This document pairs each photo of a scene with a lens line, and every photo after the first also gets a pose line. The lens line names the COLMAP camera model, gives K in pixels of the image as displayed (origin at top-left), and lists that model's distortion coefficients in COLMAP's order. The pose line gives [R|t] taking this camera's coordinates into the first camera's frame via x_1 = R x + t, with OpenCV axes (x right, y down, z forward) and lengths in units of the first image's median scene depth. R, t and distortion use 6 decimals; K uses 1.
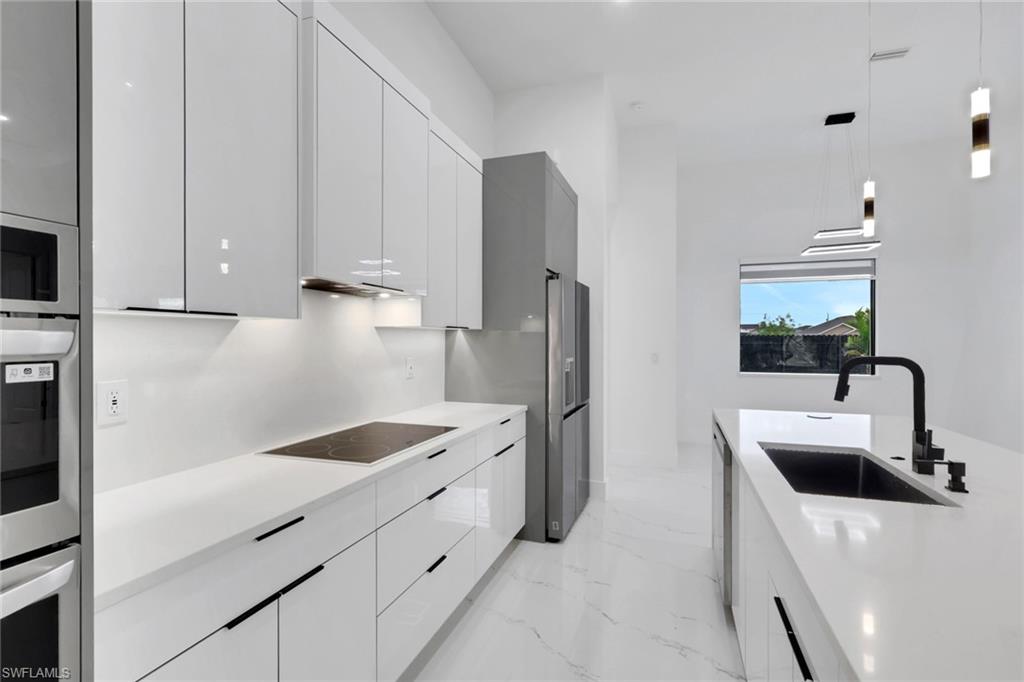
lens RADIAL K [[481.5, 0, 515.7], [0, 481.5, 343.5], [0, 0, 1]] dist [0.003156, -0.000033]
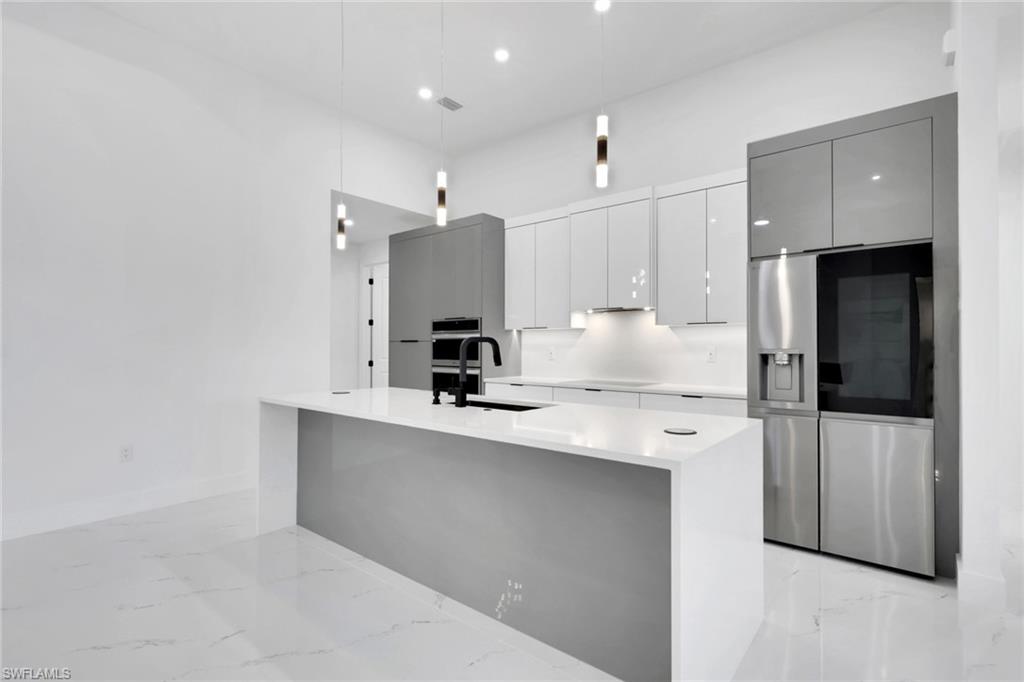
lens RADIAL K [[481.5, 0, 515.7], [0, 481.5, 343.5], [0, 0, 1]] dist [0.003156, -0.000033]
pose [[-0.356579, -0.016154, -0.934125, 1.504541], [-0.015192, 0.999819, -0.011491, 0.050822], [0.934141, 0.010094, -0.356760, 1.149525]]
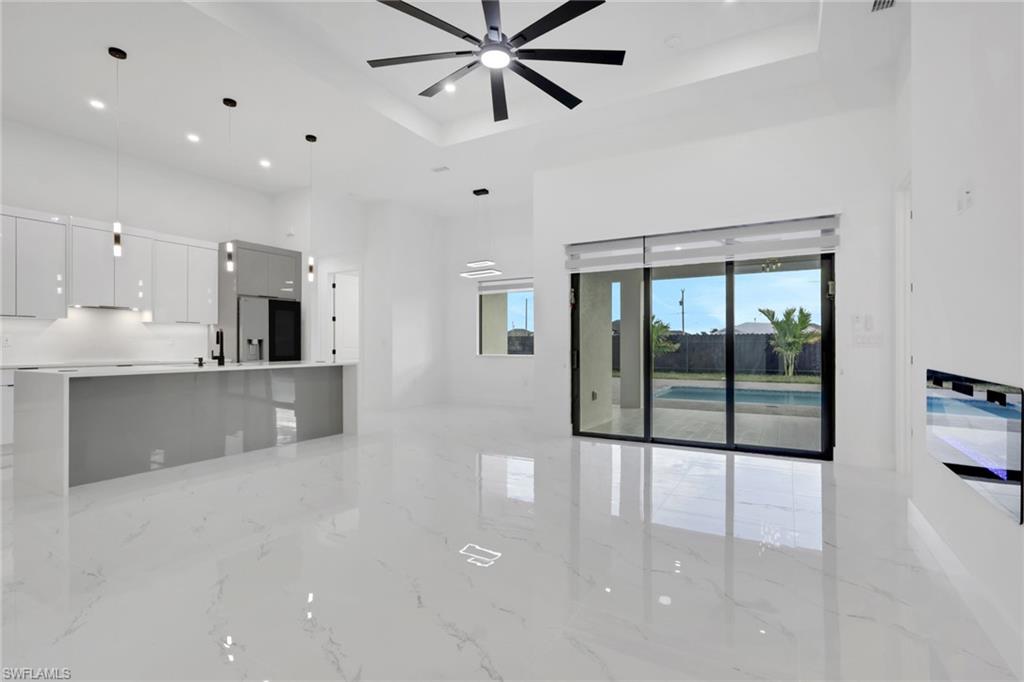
lens RADIAL K [[481.5, 0, 515.7], [0, 481.5, 343.5], [0, 0, 1]] dist [0.003156, -0.000033]
pose [[0.978435, -0.002794, -0.206535, 2.171231], [0.000581, 0.999942, -0.010776, 0.106207], [0.206553, 0.010423, 0.978380, -1.055566]]
